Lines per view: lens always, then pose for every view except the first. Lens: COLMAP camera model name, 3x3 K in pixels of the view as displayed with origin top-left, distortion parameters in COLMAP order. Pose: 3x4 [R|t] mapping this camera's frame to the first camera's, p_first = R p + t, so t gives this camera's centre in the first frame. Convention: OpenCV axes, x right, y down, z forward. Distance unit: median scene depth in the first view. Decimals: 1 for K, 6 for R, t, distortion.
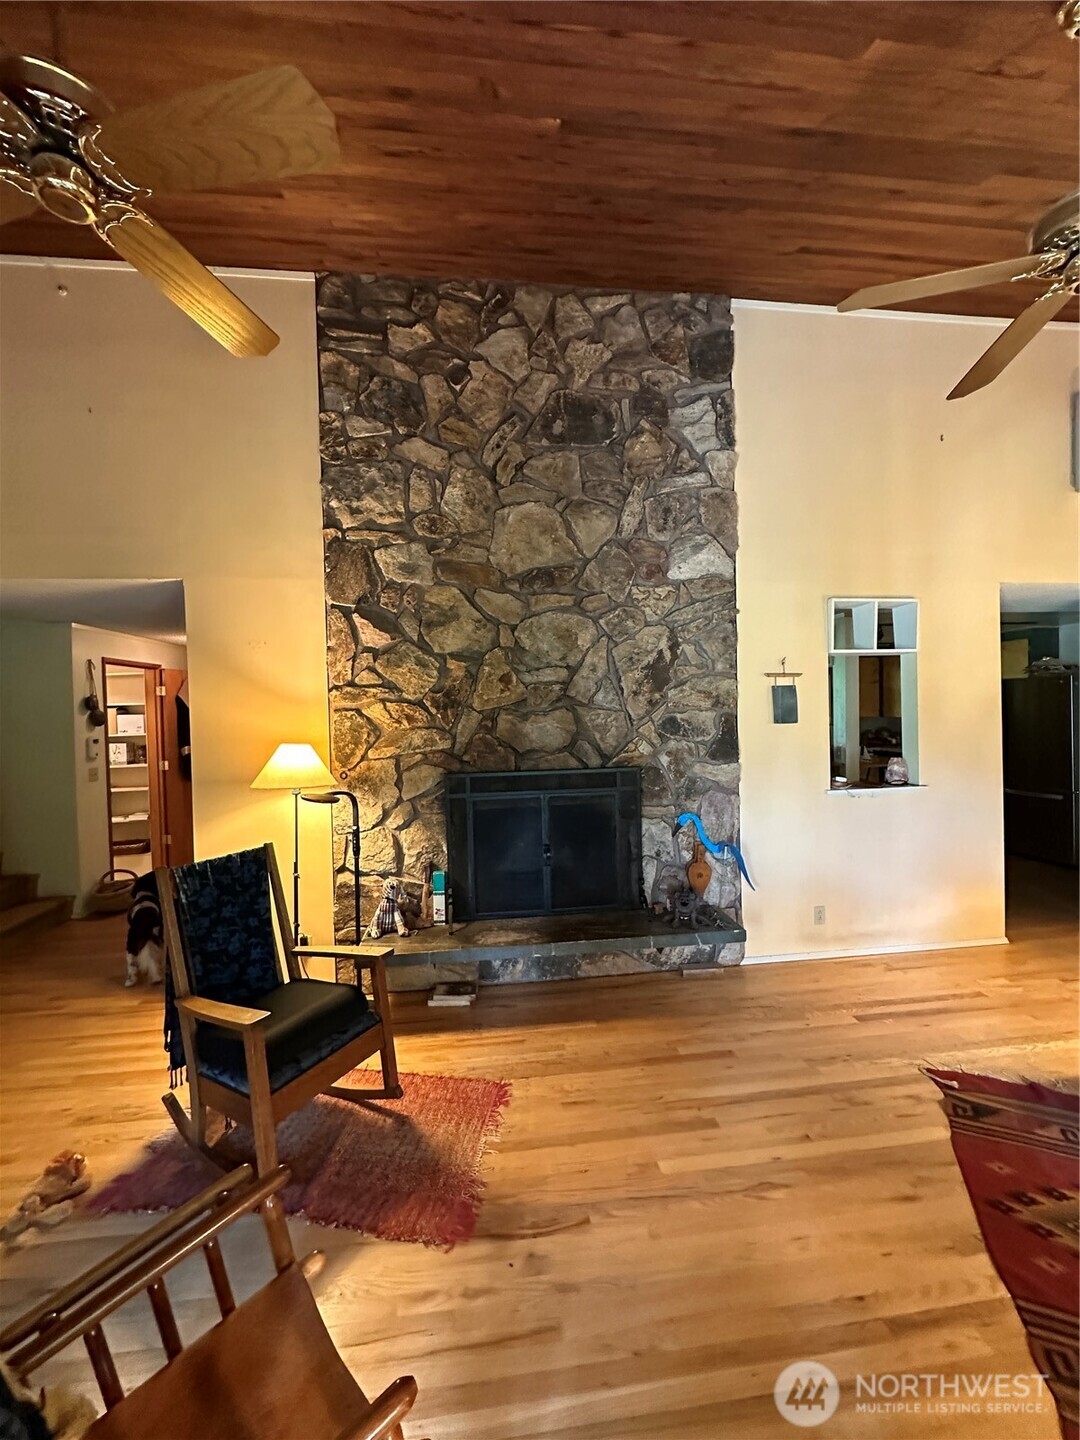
lens RADIAL K [[572.3, 0, 539.2], [0, 572.3, 719.3], [0, 0, 1]] dist [-0.004152, 0.000607]
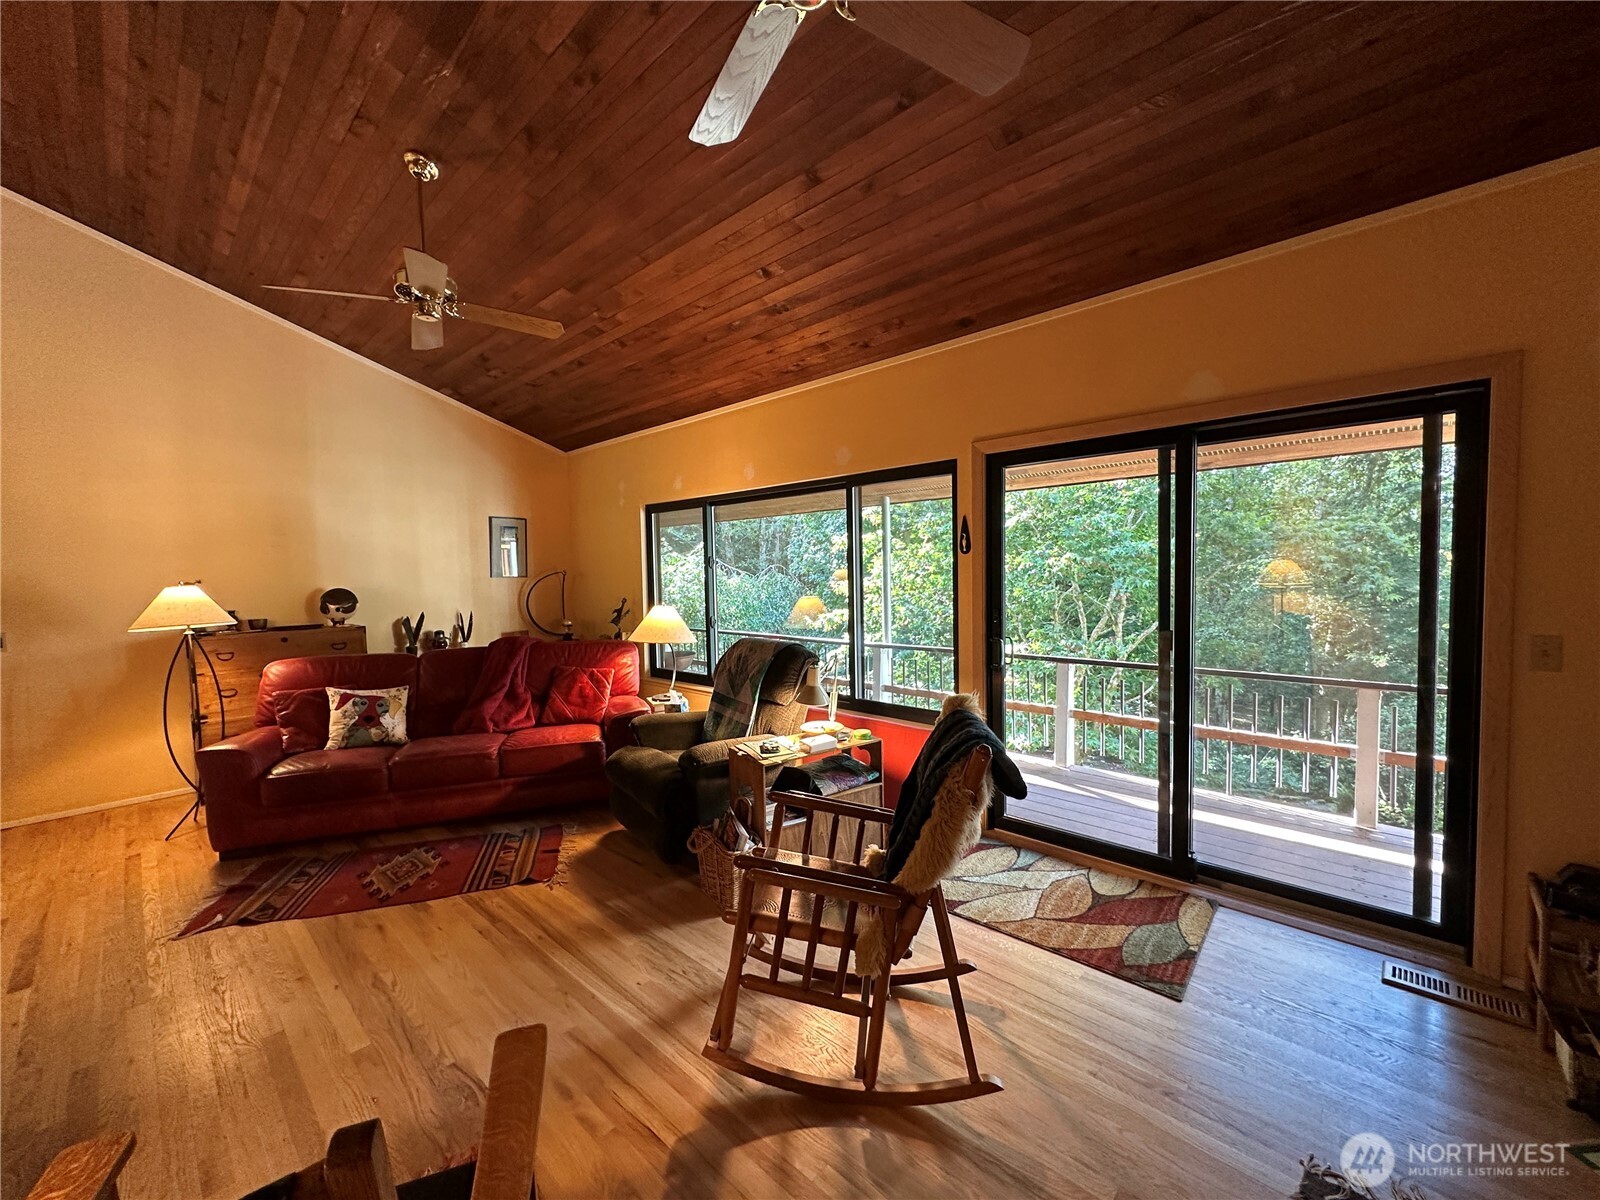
lens RADIAL K [[635.9, 0, 804.0], [0, 635.9, 601.4], [0, 0, 1]] dist [-0.004152, 0.000607]
pose [[-0.644215, -0.000613, 0.764844, -0.592235], [0.057435, 0.997137, 0.049175, 0.050666], [-0.762685, 0.075608, -0.642335, 0.632153]]
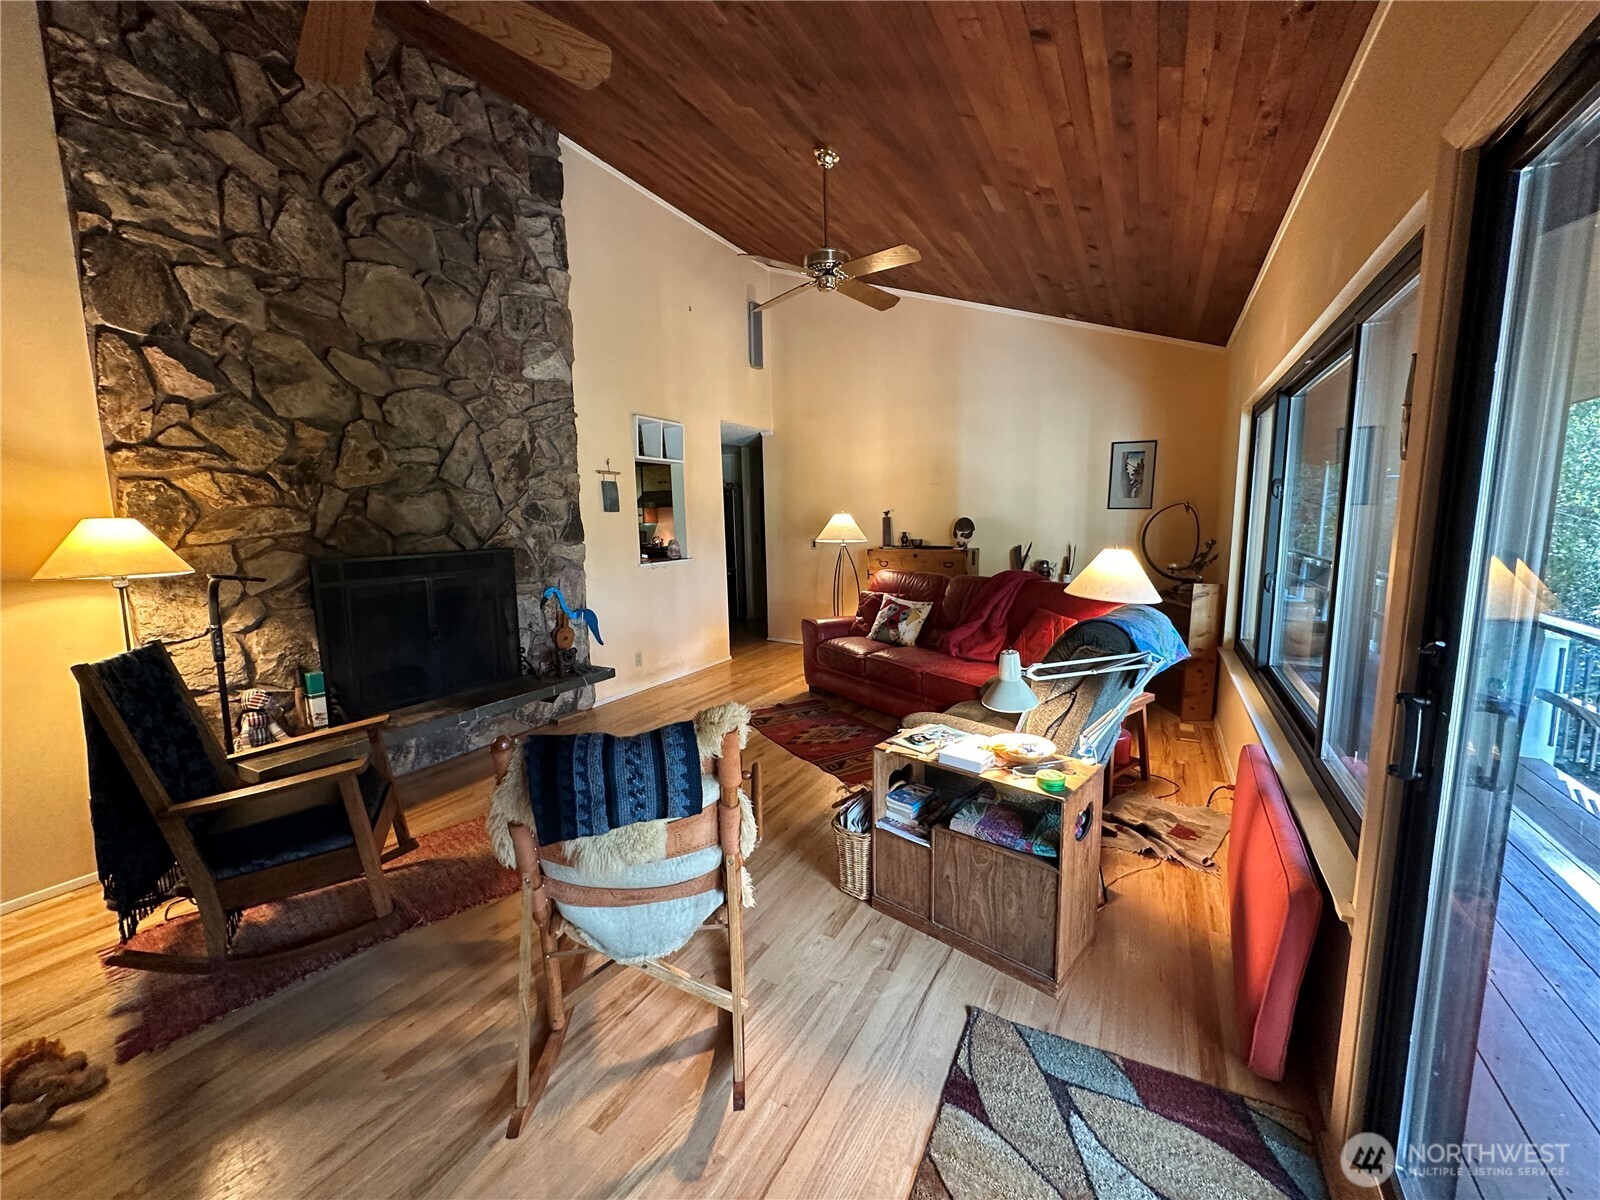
lens RADIAL K [[635.9, 0, 794.1], [0, 635.9, 600.9], [0, 0, 1]] dist [-0.004152, 0.000607]
pose [[0.586030, -0.093819, 0.804839, -0.506242], [0.022648, 0.994783, 0.099470, 0.076197], [-0.809973, -0.040065, 0.585098, -0.157287]]
